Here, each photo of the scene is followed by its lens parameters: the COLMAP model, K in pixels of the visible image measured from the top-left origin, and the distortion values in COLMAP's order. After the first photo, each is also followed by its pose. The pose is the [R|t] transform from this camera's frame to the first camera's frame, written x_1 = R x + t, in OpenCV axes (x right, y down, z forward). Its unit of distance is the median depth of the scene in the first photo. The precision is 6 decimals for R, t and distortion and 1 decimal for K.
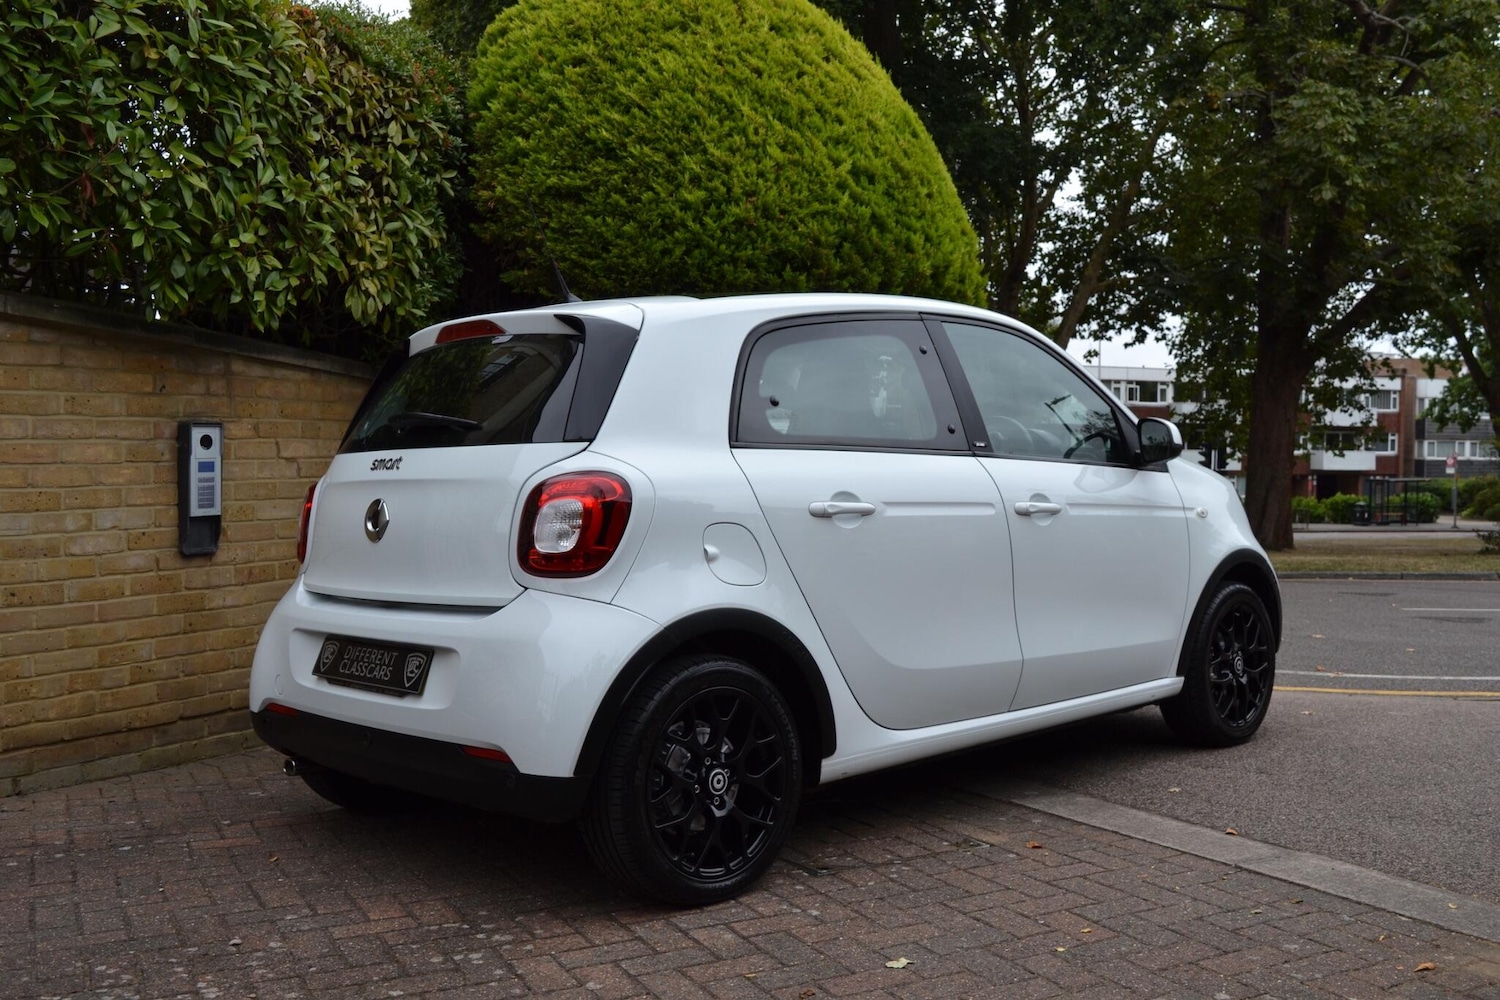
lens RADIAL K [[1472.7, 0, 750.0], [0, 1472.7, 500.0], [0, 0, 1]] dist [-0.079157, 0.024289]
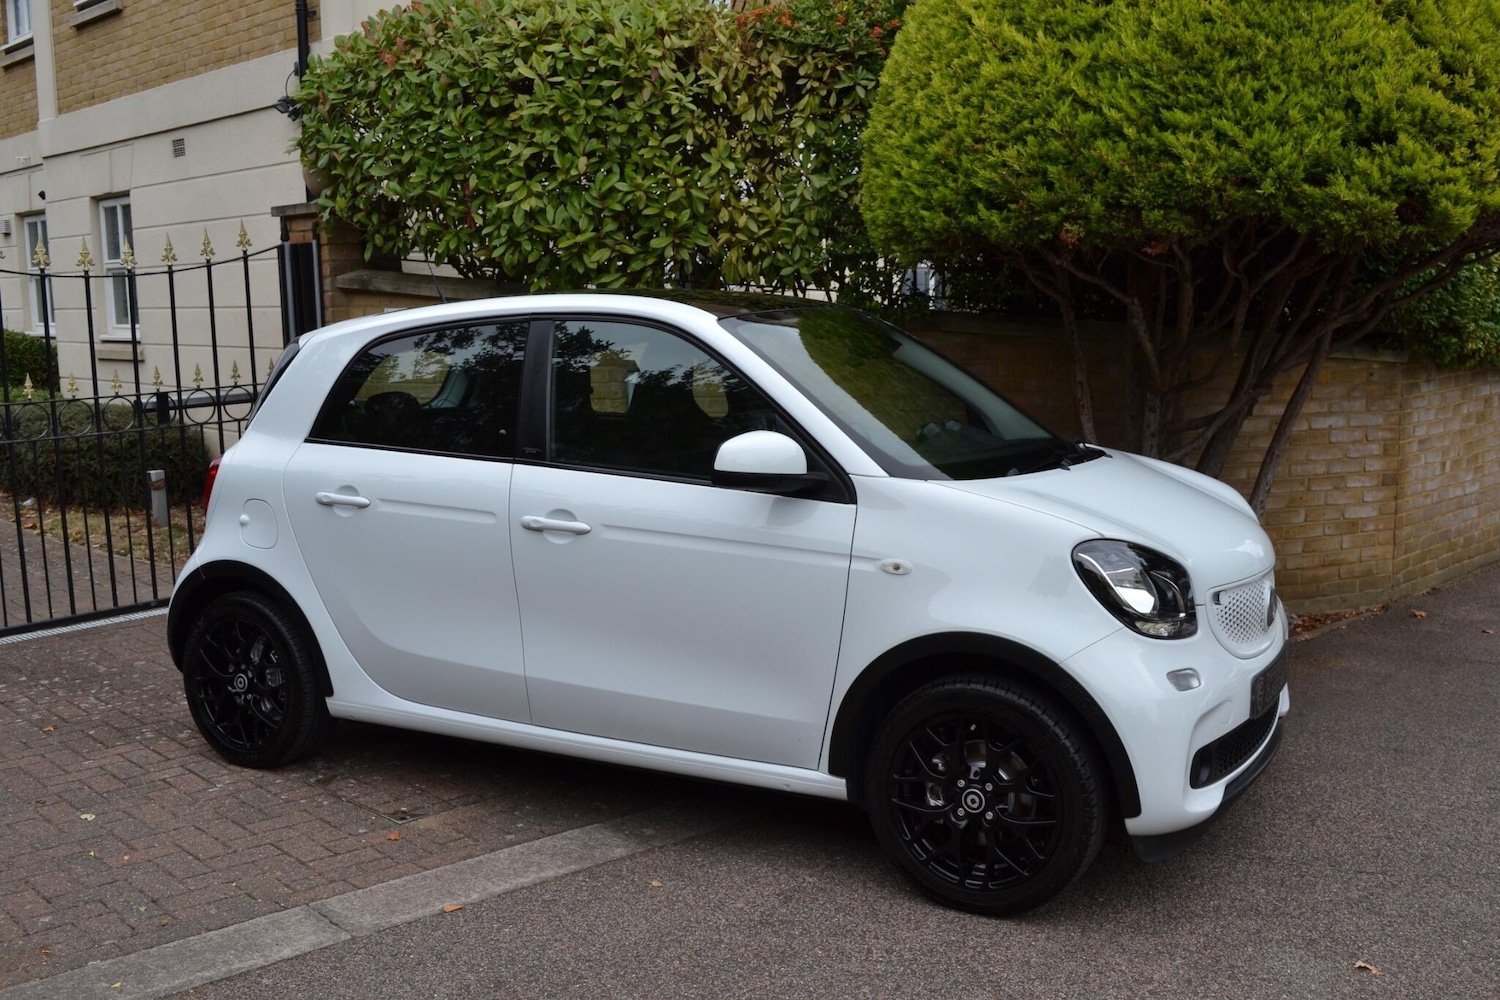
lens RADIAL K [[1472.7, 0, 750.0], [0, 1472.7, 500.0], [0, 0, 1]] dist [-0.079157, 0.024289]
pose [[0.279155, 0.129700, -0.951447, 0.877995], [-0.014316, 0.991288, 0.130931, -0.105642], [0.960139, -0.022929, 0.278579, 0.672985]]
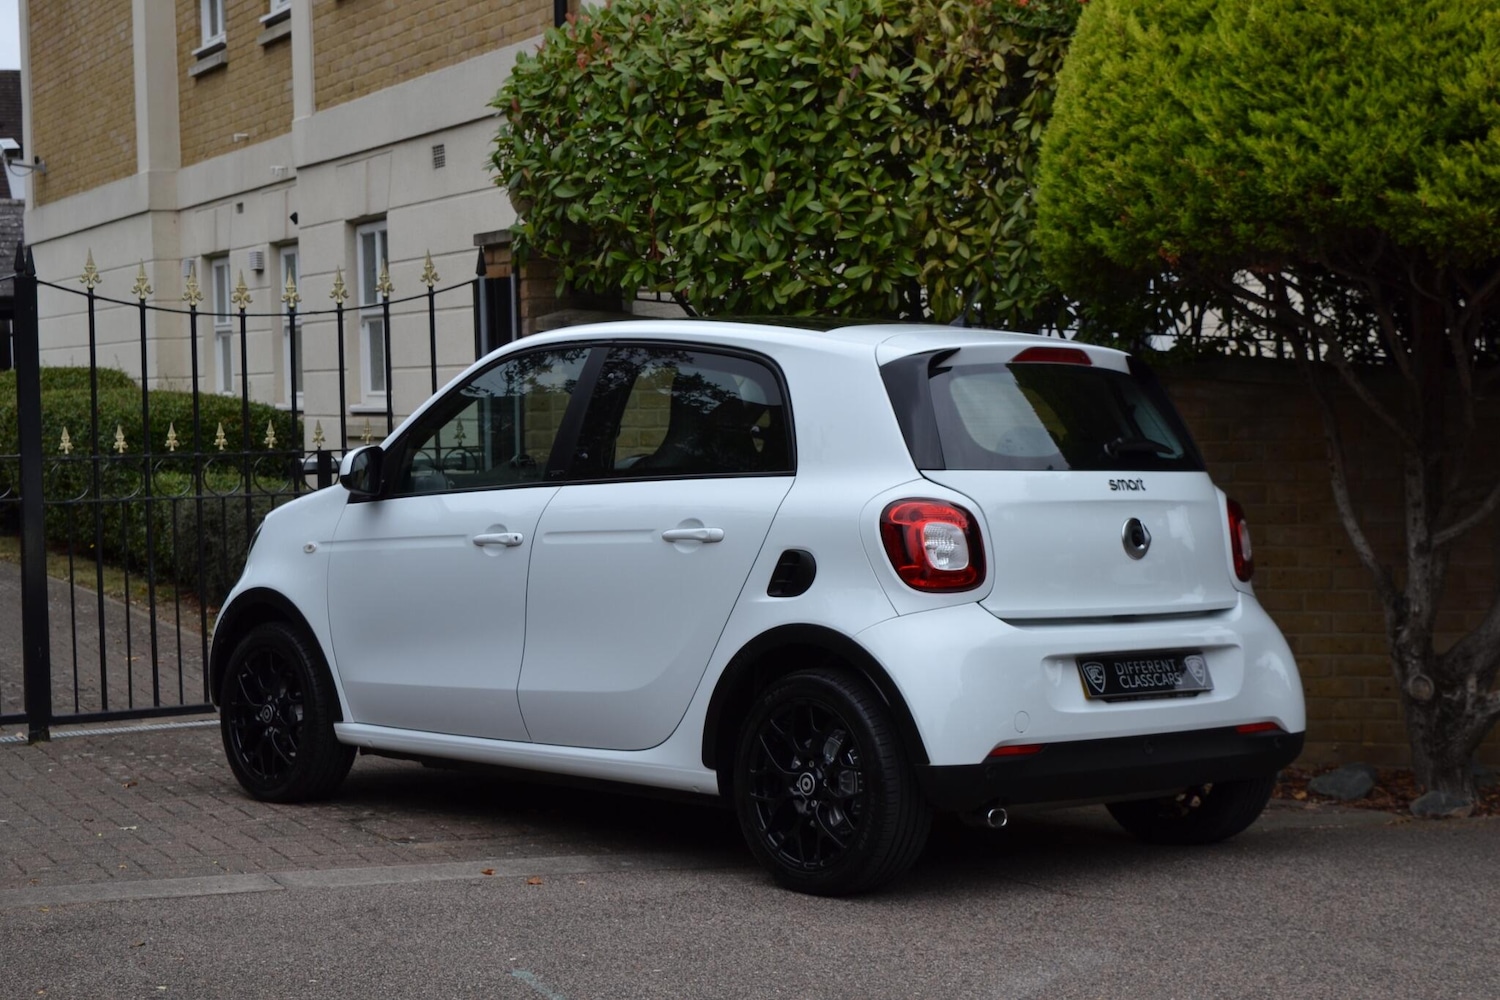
lens RADIAL K [[2728.1, 0, 750.0], [0, 2728.1, 500.0], [0, 0, 1]] dist [0.019623, 0.071509]
pose [[-0.053865, 0.039292, -0.997775, 1.532258], [-0.016628, 0.999052, 0.040240, -0.075490], [0.998410, 0.018759, -0.053161, 0.963674]]
